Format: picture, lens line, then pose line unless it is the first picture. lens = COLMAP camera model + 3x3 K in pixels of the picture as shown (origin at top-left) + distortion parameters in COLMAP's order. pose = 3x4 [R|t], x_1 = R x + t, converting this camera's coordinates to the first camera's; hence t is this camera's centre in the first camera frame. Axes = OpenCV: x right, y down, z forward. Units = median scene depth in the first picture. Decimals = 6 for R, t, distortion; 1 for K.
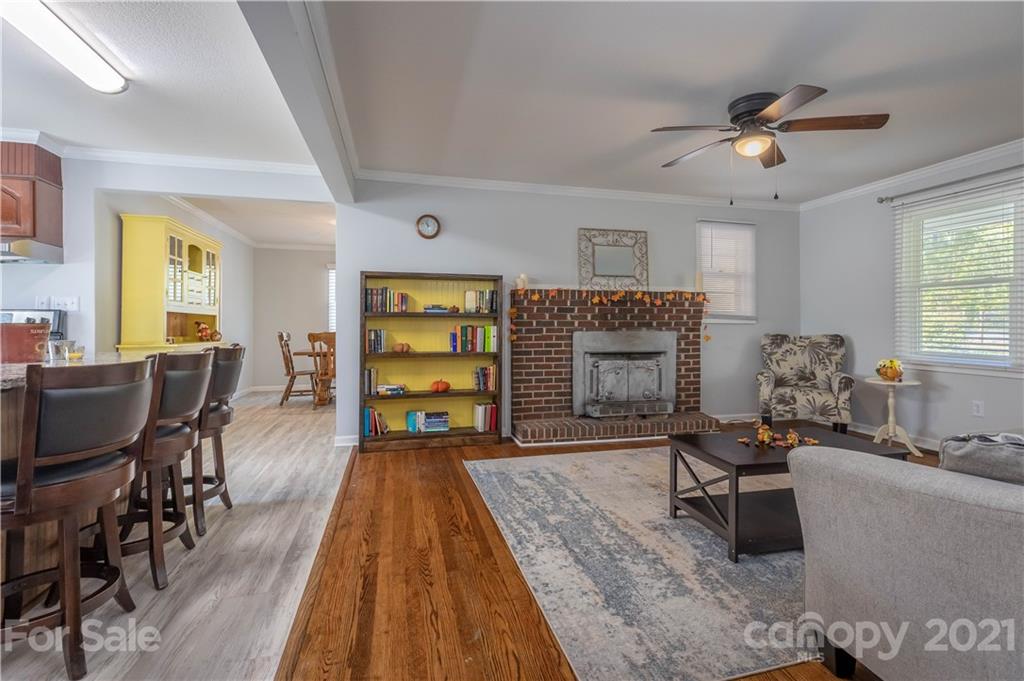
lens RADIAL K [[467.4, 0, 530.0], [0, 467.4, 322.5], [0, 0, 1]] dist [0.010589, -0.001160]
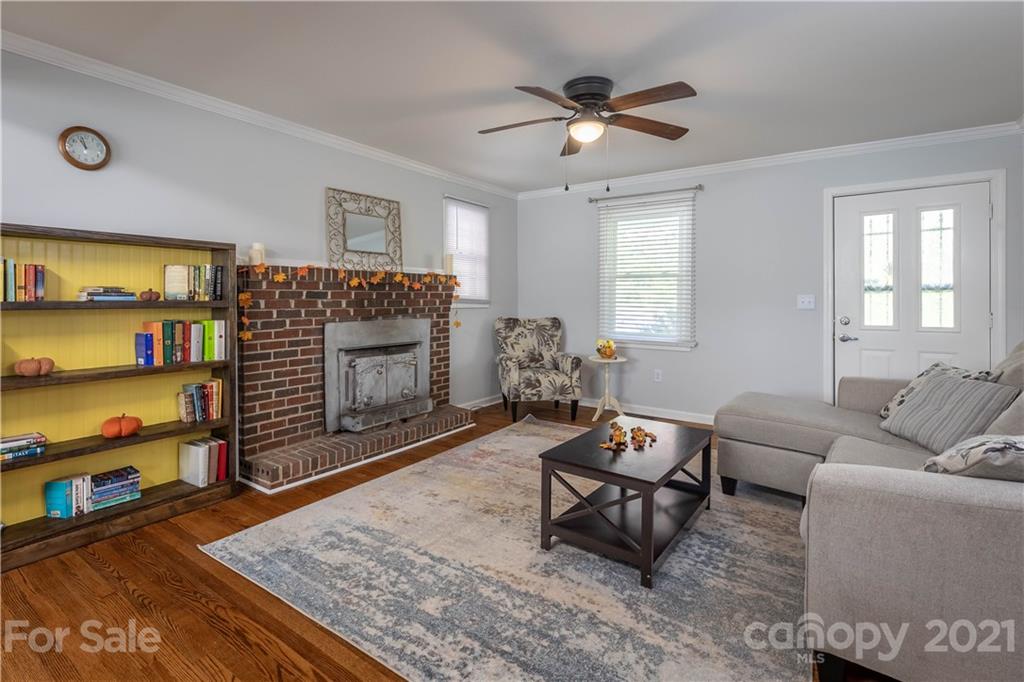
lens RADIAL K [[491.6, 0, 504.1], [0, 491.6, 304.5], [0, 0, 1]] dist [0.008075, 0.000900]
pose [[0.789358, -0.004931, 0.613913, -0.187805], [-0.005344, 0.999875, 0.014902, -0.027301], [-0.613910, -0.015043, 0.789233, 0.211801]]
